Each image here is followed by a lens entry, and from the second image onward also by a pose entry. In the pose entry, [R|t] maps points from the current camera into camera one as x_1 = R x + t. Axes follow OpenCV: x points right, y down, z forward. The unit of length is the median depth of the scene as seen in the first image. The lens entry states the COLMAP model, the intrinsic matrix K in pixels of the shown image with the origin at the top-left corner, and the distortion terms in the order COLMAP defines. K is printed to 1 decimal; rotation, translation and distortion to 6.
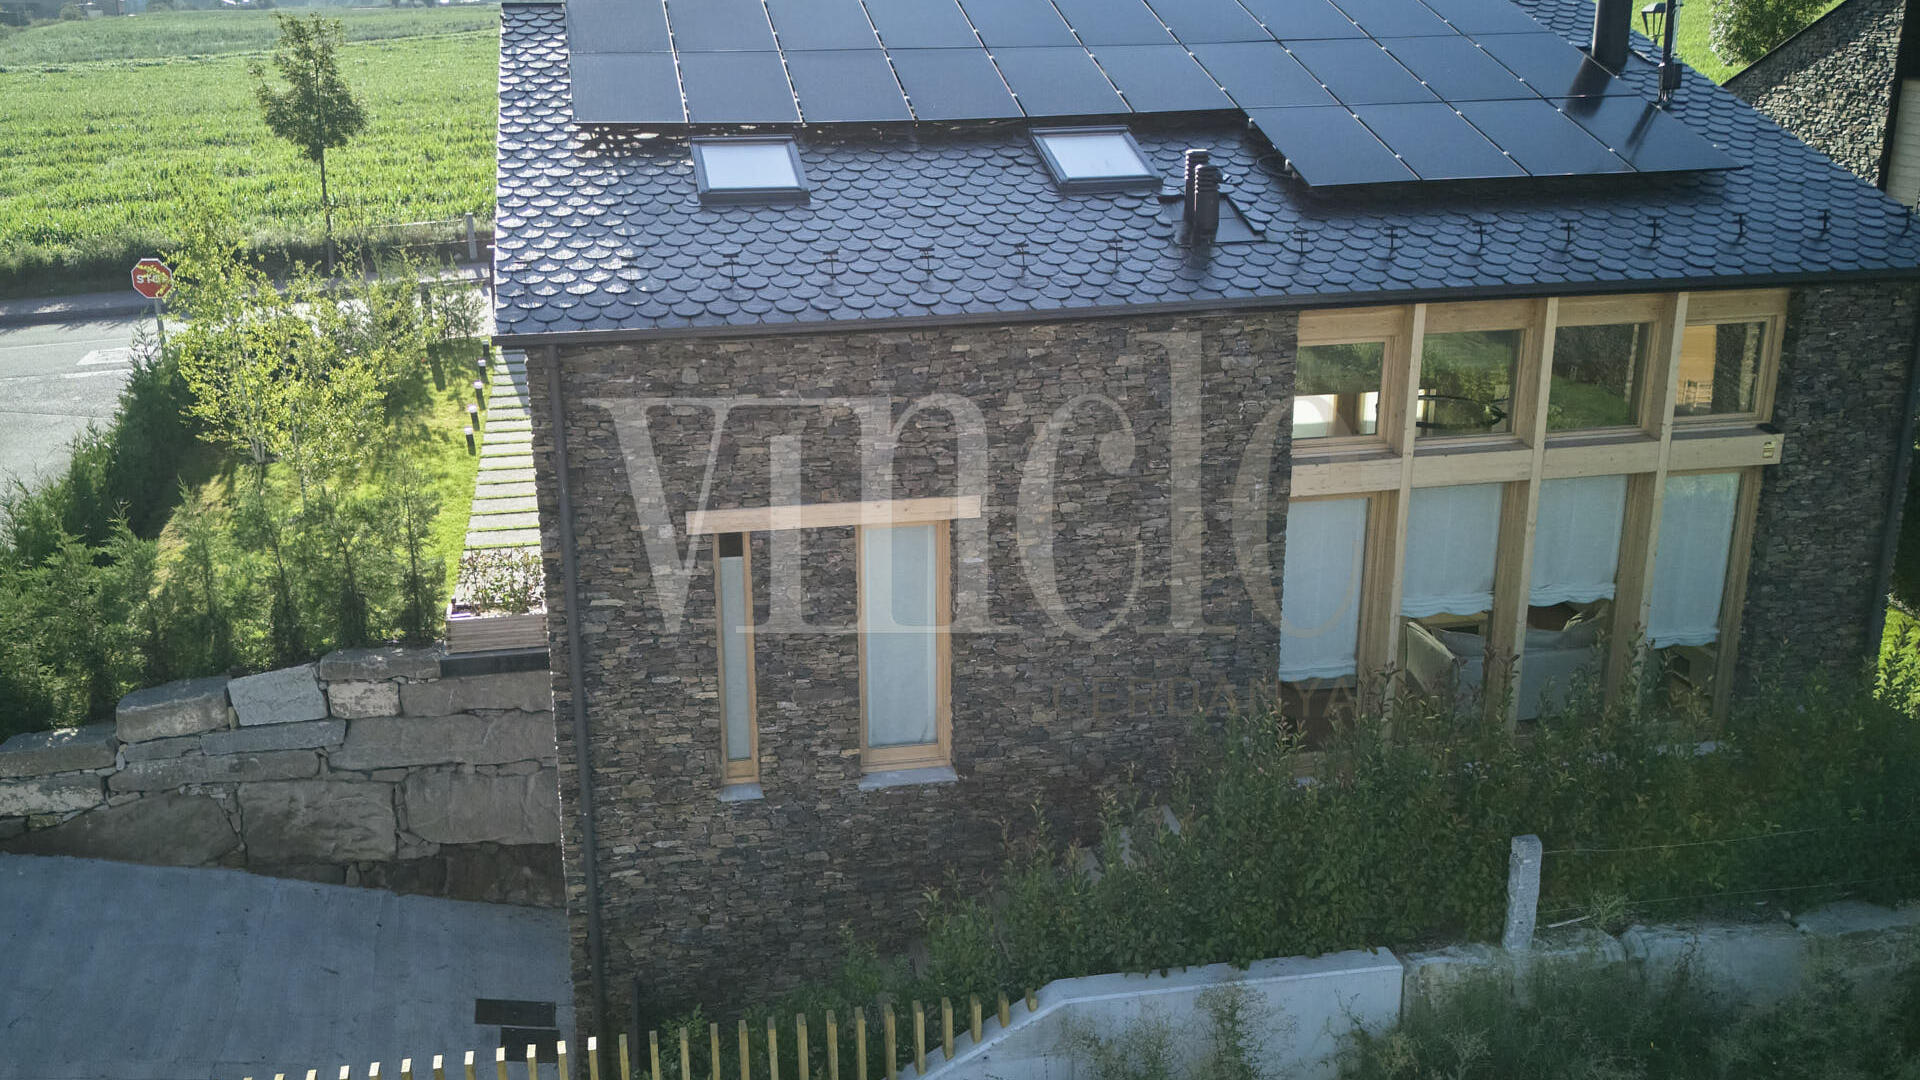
lens RADIAL K [[1720.2, 0, 953.8], [0, 1720.2, 529.6], [0, 0, 1]] dist [0.084341, -0.097454]
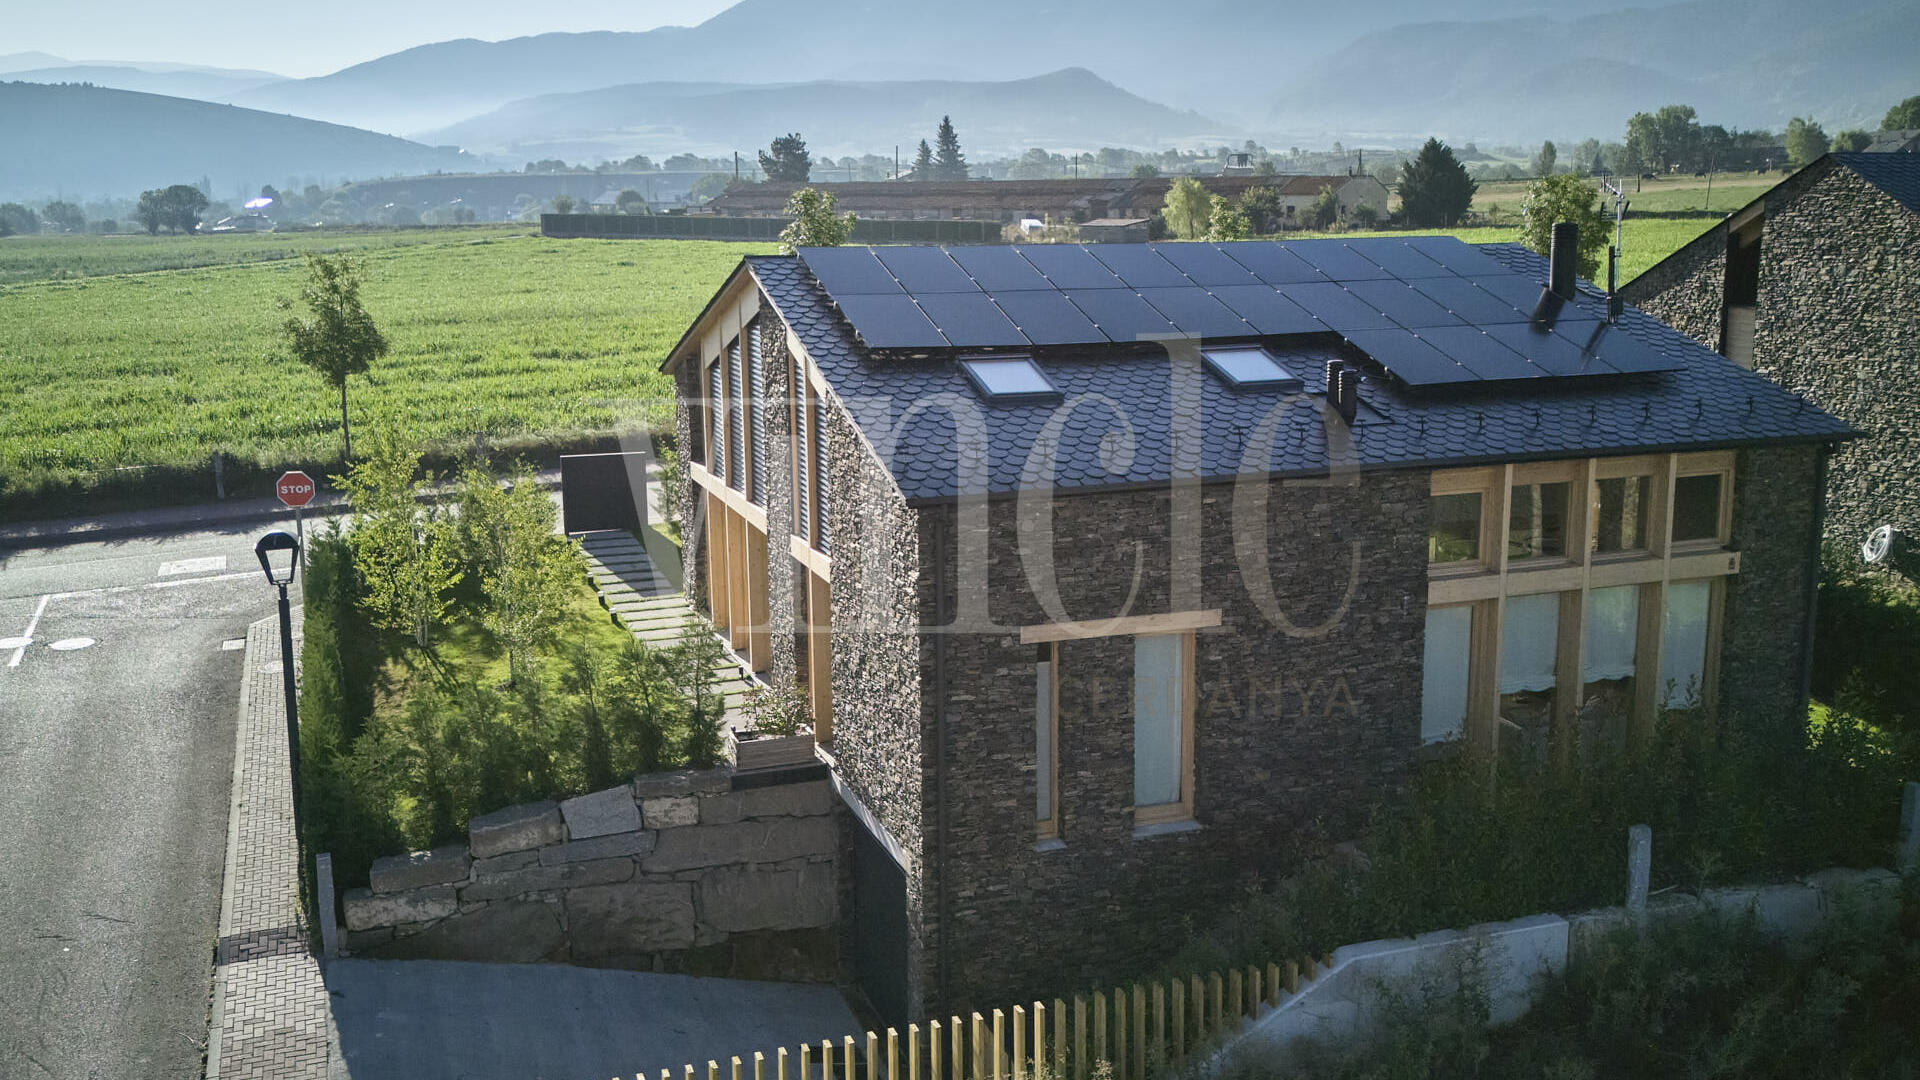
lens RADIAL K [[1720.2, 0, 1031.5], [0, 1720.2, 523.1], [0, 0, 1]] dist [0.084341, -0.097454]
pose [[0.984288, -0.028369, 0.174278, -0.346087], [0.050250, 0.991202, -0.122450, 0.067870], [-0.169271, 0.129283, 0.977053, -0.296982]]
